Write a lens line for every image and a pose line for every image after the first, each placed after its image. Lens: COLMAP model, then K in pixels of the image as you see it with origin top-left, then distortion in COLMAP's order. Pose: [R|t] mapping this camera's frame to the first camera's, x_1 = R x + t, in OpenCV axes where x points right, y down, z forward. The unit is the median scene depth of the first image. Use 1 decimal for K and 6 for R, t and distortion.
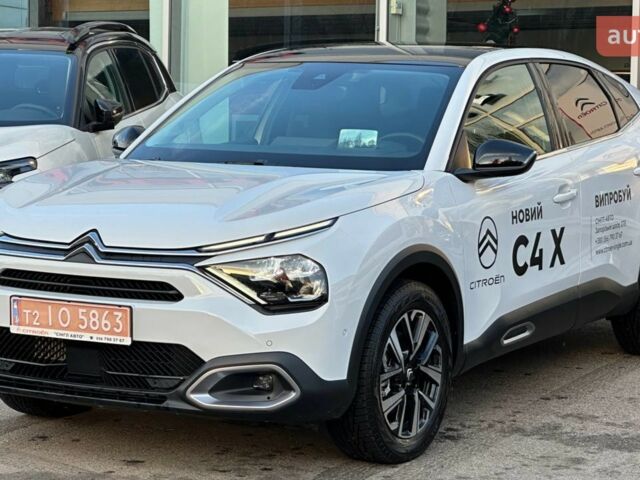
lens RADIAL K [[1988.7, 0, 320.0], [0, 1988.7, 240.0], [0, 0, 1]] dist [-0.536960, 14.667460]
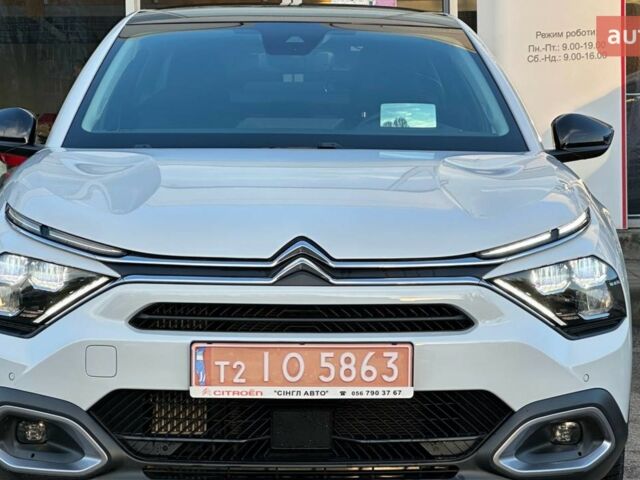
lens RADIAL K [[1988.7, 0, 320.0], [0, 1988.7, 240.0], [0, 0, 1]] dist [-0.536960, 14.667460]
pose [[0.833959, -0.041603, 0.550256, -0.499462], [0.052476, 0.998614, -0.004030, -0.001182], [-0.549326, 0.032236, 0.834986, 0.431812]]
